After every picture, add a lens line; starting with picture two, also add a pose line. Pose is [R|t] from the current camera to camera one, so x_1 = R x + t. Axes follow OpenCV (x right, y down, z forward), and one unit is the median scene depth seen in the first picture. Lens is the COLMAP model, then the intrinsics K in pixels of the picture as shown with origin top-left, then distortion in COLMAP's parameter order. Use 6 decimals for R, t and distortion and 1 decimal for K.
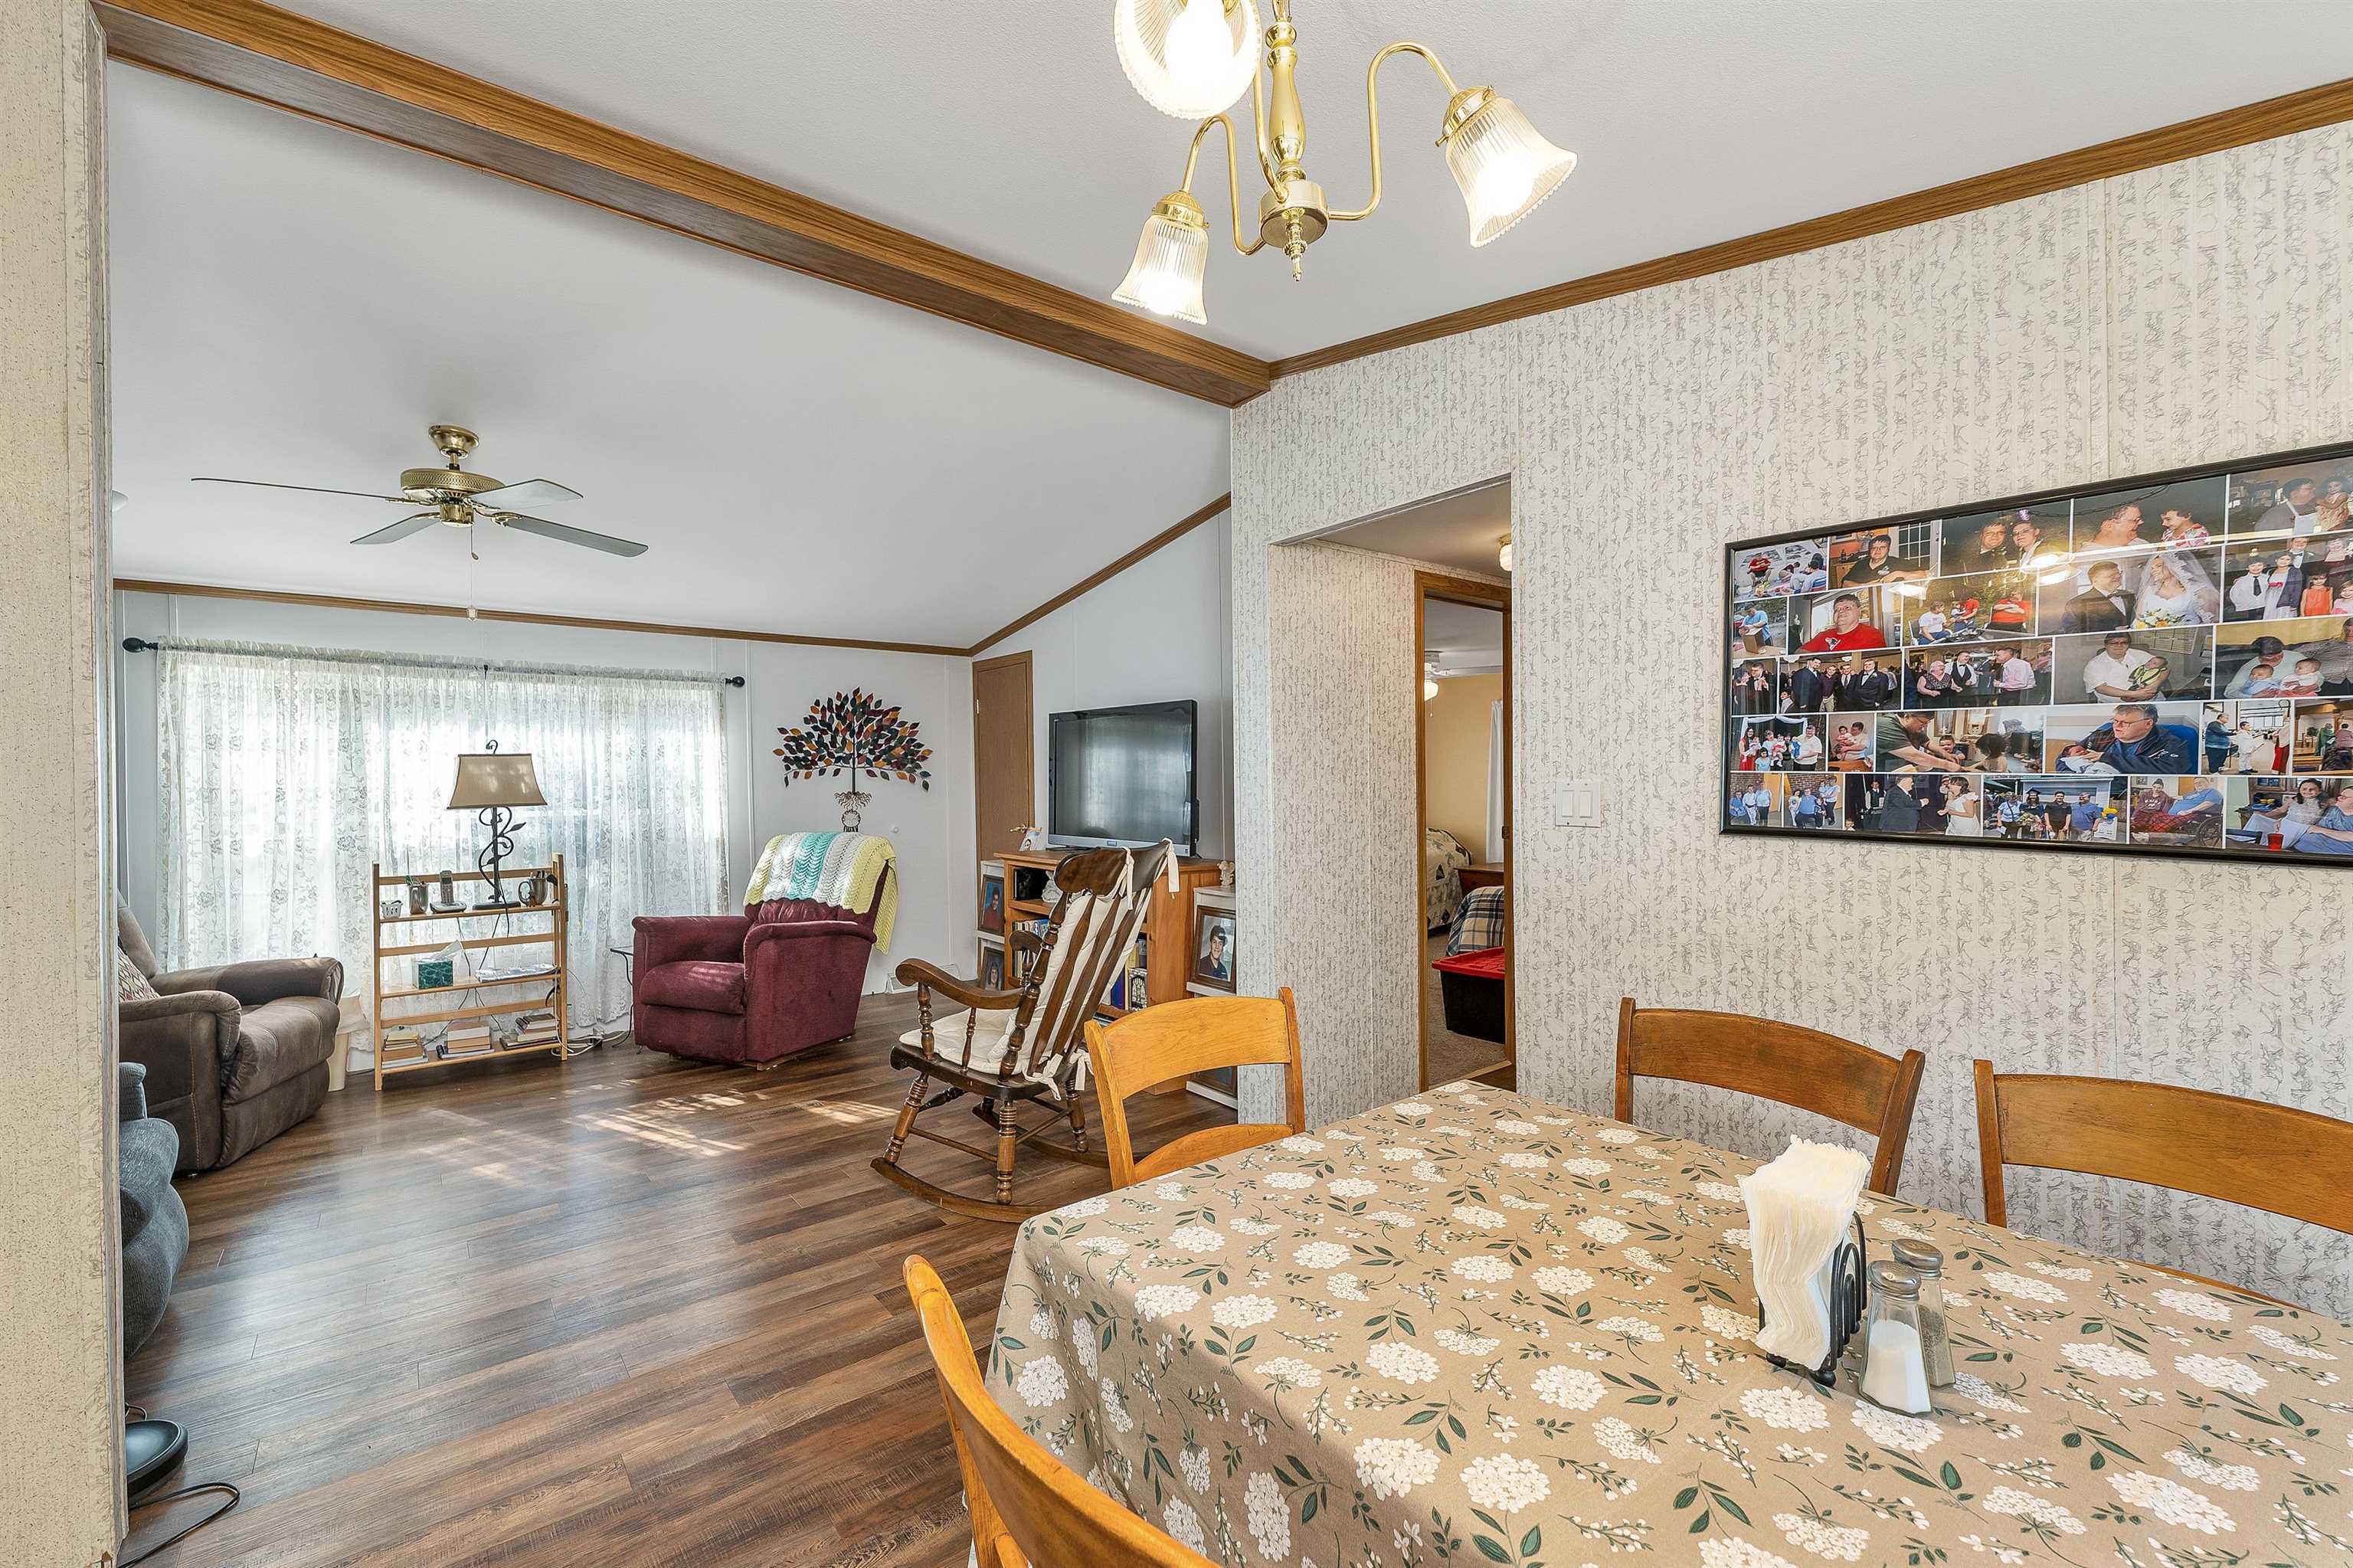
lens RADIAL K [[976.4, 0, 1161.6], [0, 976.4, 785.2], [0, 0, 1]] dist [-0.000293, -0.000345]
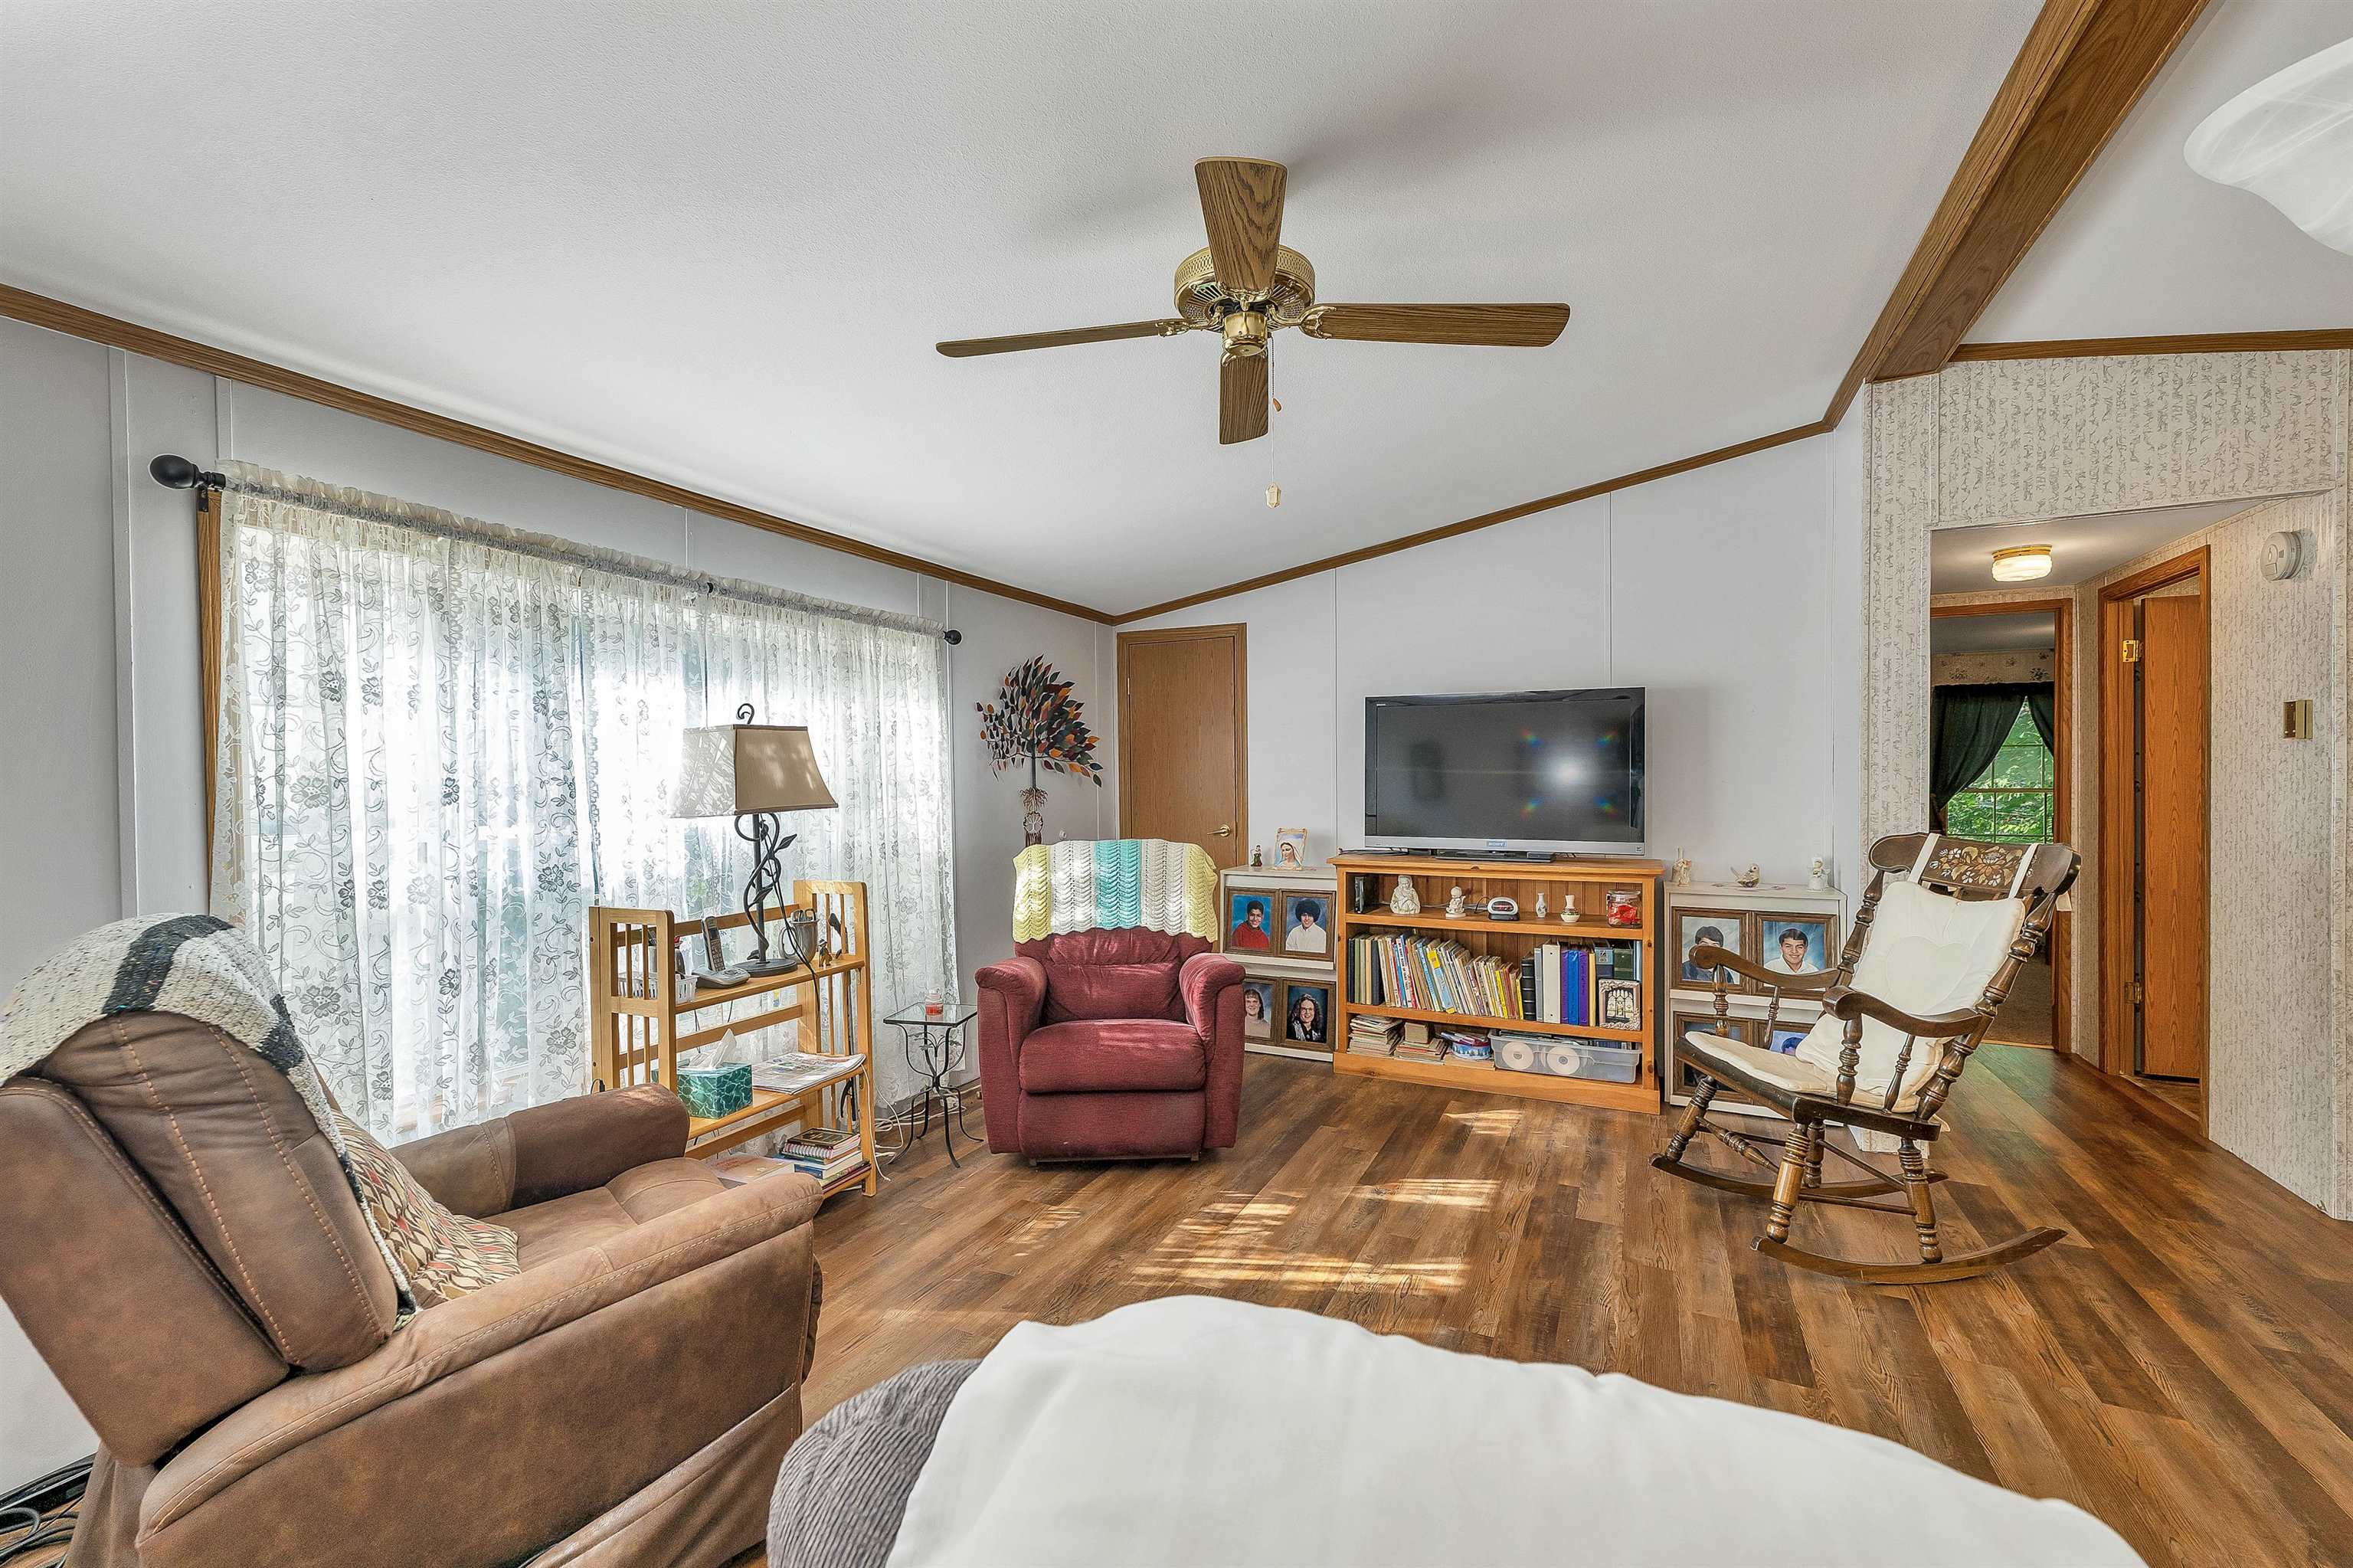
lens RADIAL K [[976.4, 0, 1173.8], [0, 976.4, 783.5], [0, 0, 1]] dist [-0.000293, -0.000345]
pose [[0.903221, 0.001173, 0.429174, -0.707024], [0.000075, 0.999996, -0.002891, 0.006327], [-0.429176, 0.002643, 0.903217, 0.317972]]
